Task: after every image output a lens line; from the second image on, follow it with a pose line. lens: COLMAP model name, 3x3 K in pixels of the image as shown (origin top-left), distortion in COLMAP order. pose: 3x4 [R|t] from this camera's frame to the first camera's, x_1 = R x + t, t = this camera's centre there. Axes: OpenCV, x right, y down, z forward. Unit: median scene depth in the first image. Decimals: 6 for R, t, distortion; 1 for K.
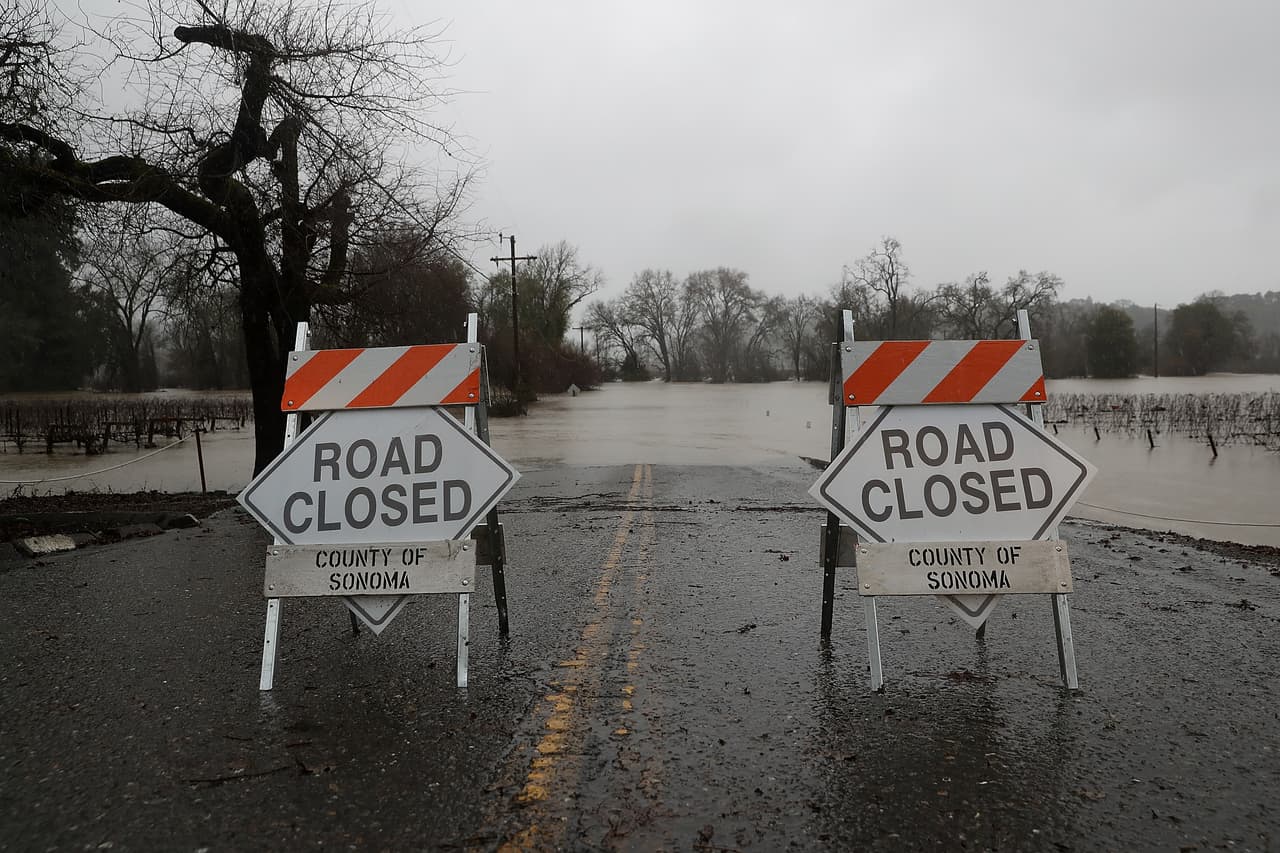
lens RADIAL K [[984.6, 0, 634.9], [0, 984.6, 437.2], [0, 0, 1]] dist [-0.066789, 0.057772]
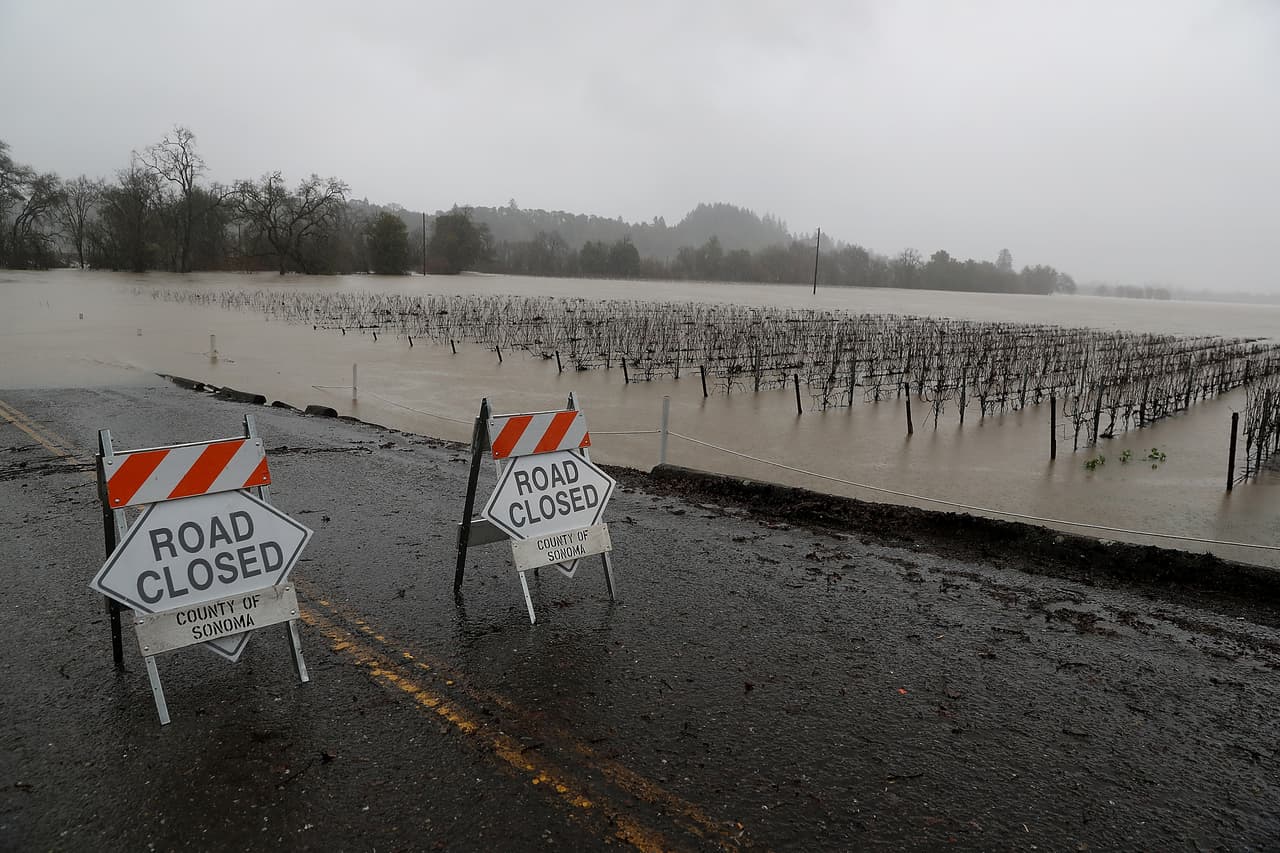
lens RADIAL K [[984.6, 0, 637.6], [0, 984.6, 425.0], [0, 0, 1]] dist [-0.066789, 0.057772]
pose [[0.717041, -0.090832, 0.691087, -0.753994], [-0.011731, 0.989760, 0.142260, -0.328028], [-0.696932, -0.110114, 0.708633, -0.342036]]
